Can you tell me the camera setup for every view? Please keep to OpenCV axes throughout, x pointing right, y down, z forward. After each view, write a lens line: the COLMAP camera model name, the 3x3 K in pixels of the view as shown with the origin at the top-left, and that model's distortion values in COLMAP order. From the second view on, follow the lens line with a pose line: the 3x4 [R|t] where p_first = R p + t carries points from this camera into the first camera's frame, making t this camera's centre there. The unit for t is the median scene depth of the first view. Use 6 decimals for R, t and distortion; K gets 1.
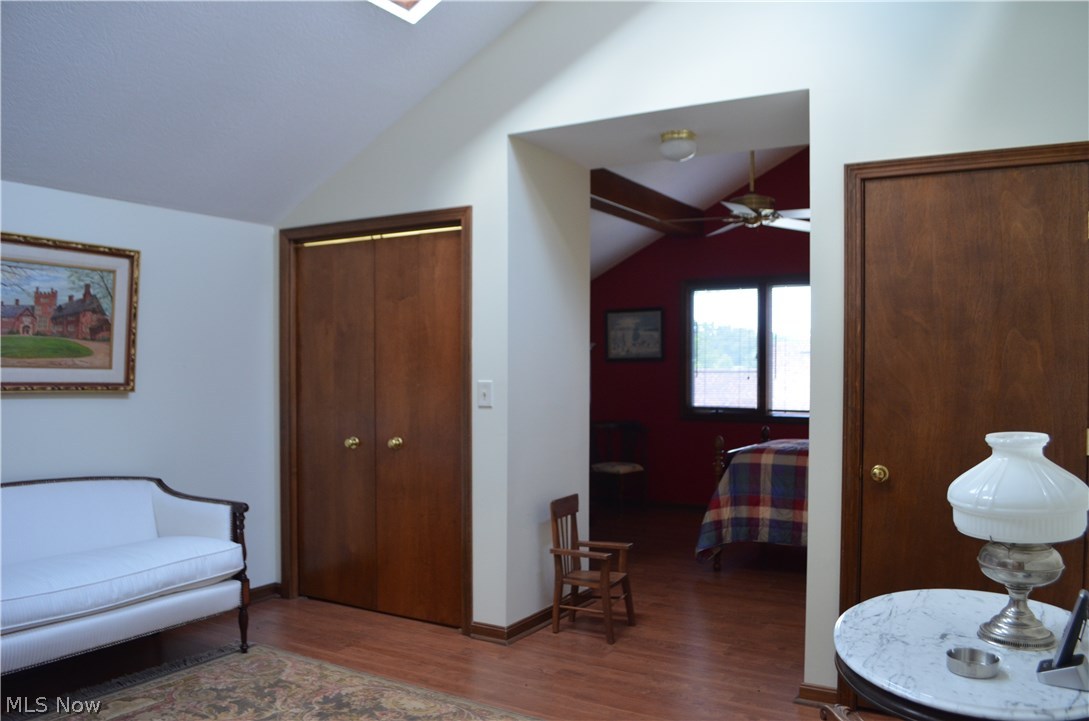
lens RADIAL K [[862.2, 0, 540.2], [0, 862.2, 359.9], [0, 0, 1]] dist [-0.009077, -0.000739]
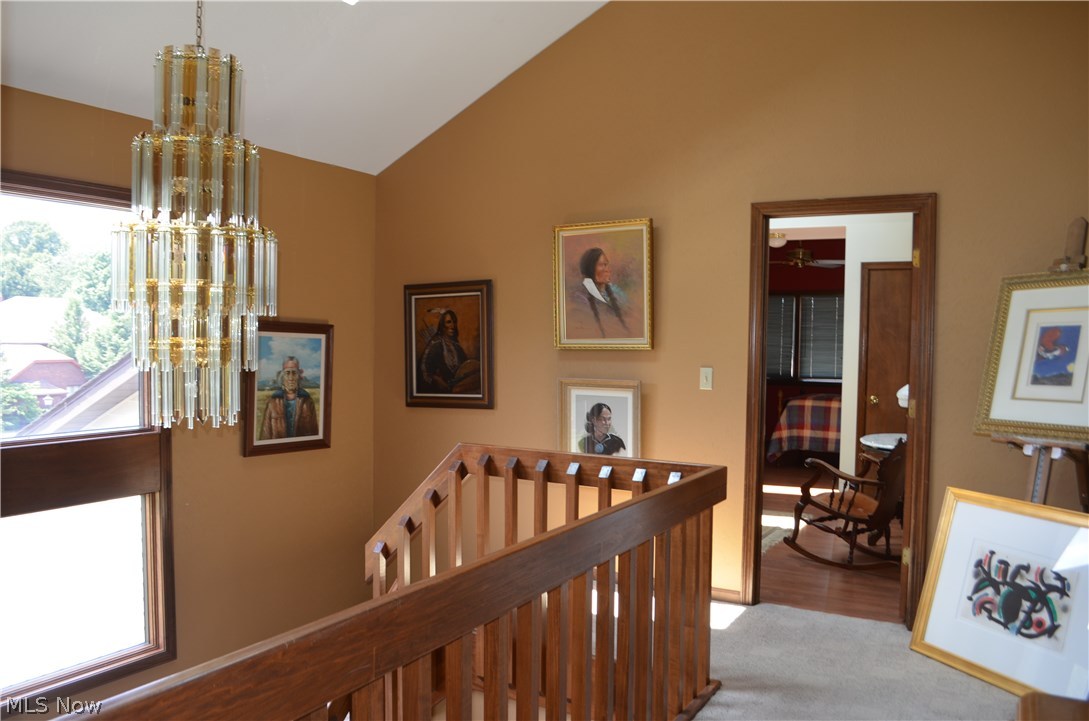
lens RADIAL K [[862.2, 0, 548.9], [0, 862.2, 364.0], [0, 0, 1]] dist [-0.009077, -0.000739]
pose [[0.999760, 0.003859, 0.021570, -0.304042], [-0.004584, 0.999422, 0.033673, -0.020573], [-0.021428, -0.033763, 0.999200, -0.740461]]
